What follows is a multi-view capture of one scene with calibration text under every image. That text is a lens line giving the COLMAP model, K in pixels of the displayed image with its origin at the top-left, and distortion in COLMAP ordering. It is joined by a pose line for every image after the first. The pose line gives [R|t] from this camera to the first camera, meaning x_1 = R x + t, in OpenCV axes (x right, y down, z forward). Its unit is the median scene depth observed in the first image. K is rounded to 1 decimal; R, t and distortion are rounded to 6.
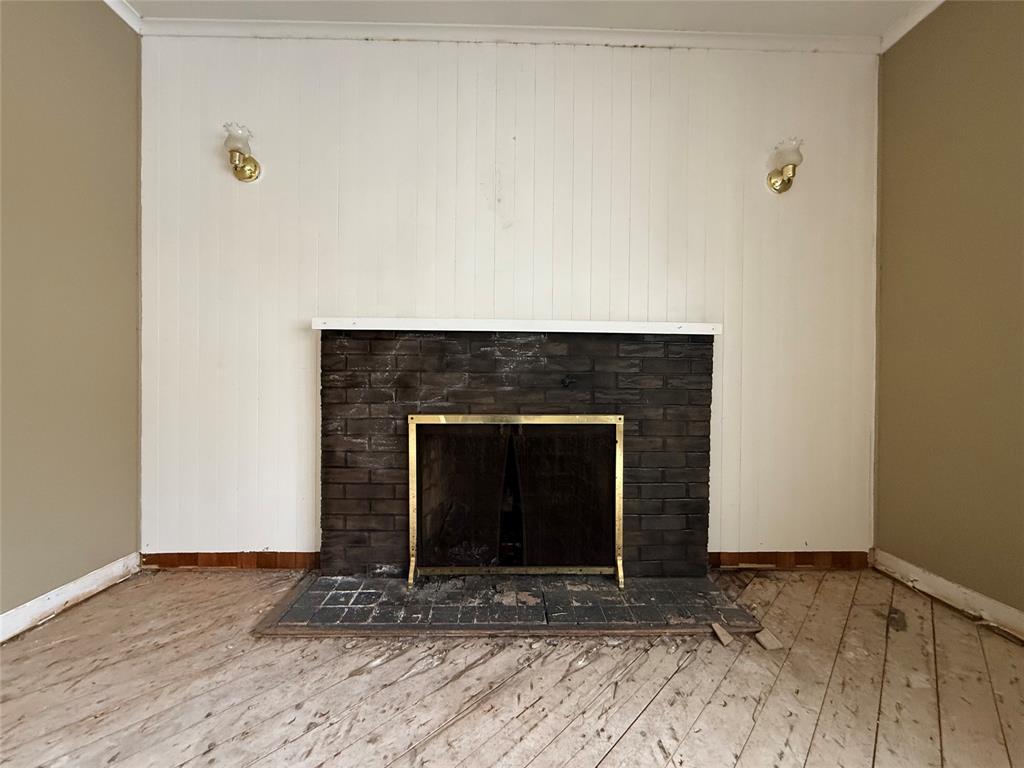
lens RADIAL K [[405.4, 0, 512.0], [0, 405.4, 384.0], [0, 0, 1]] dist [0.000129, 0.000138]
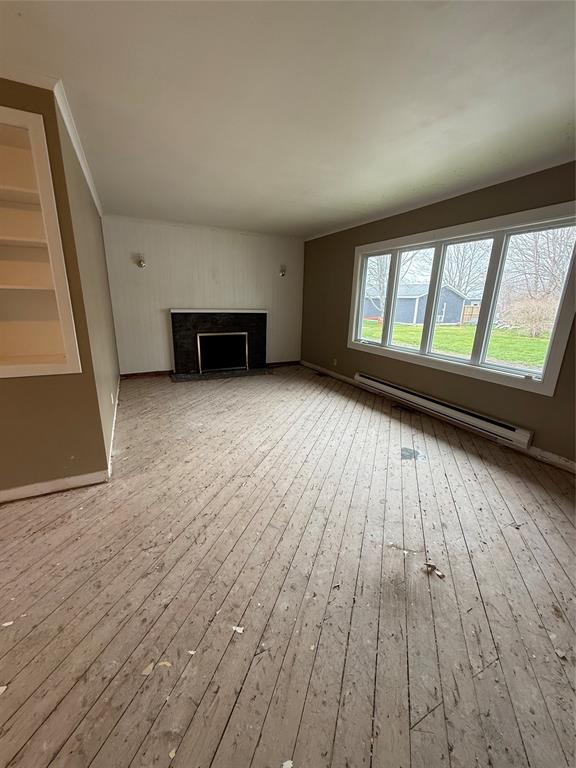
lens RADIAL K [[304.0, 0, 288.0], [0, 304.0, 384.0], [0, 0, 1]] dist [0.000129, 0.000138]
pose [[0.900530, -0.101354, 0.422815, -0.763995], [-0.014118, 0.965122, 0.261421, -0.244467], [-0.434564, -0.241386, 0.867690, -2.142680]]
